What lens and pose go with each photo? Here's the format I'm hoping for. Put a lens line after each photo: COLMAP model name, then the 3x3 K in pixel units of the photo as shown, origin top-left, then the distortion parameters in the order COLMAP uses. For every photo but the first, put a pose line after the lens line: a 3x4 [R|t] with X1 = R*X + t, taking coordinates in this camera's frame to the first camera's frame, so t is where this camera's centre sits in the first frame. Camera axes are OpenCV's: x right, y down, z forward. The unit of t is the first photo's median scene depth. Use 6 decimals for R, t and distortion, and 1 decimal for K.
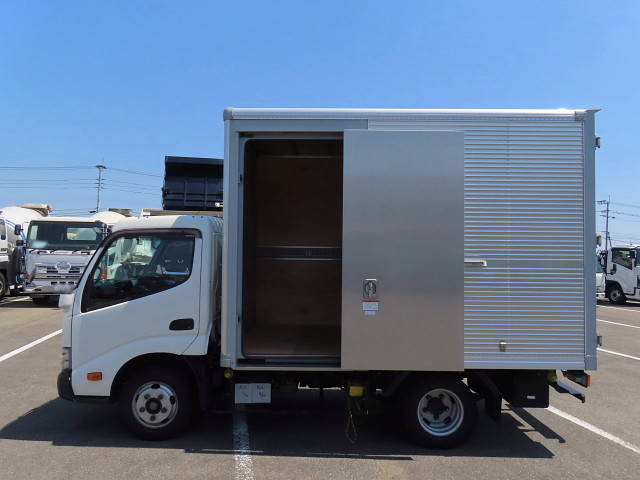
lens RADIAL K [[462.0, 0, 320.0], [0, 462.0, 240.0], [0, 0, 1]] dist [-0.001082, 0.000310]
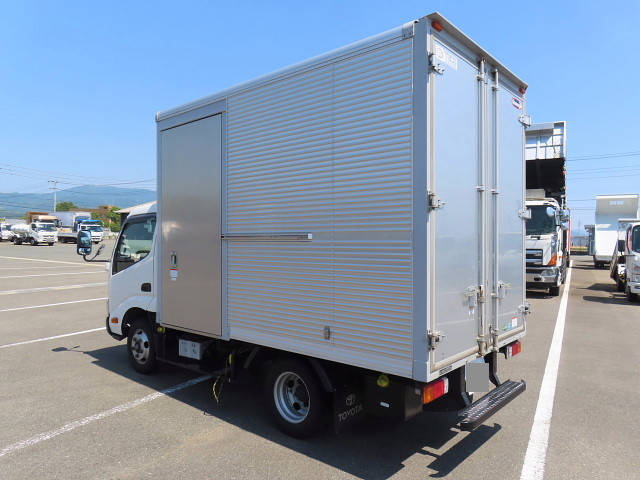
lens RADIAL K [[462.0, 0, 320.0], [0, 462.0, 240.0], [0, 0, 1]] dist [-0.001082, 0.000310]
pose [[0.758536, -0.008900, -0.651571, 0.882821], [0.025256, 0.999557, 0.015749, 0.042512], [0.651142, -0.028402, 0.758424, 0.331186]]
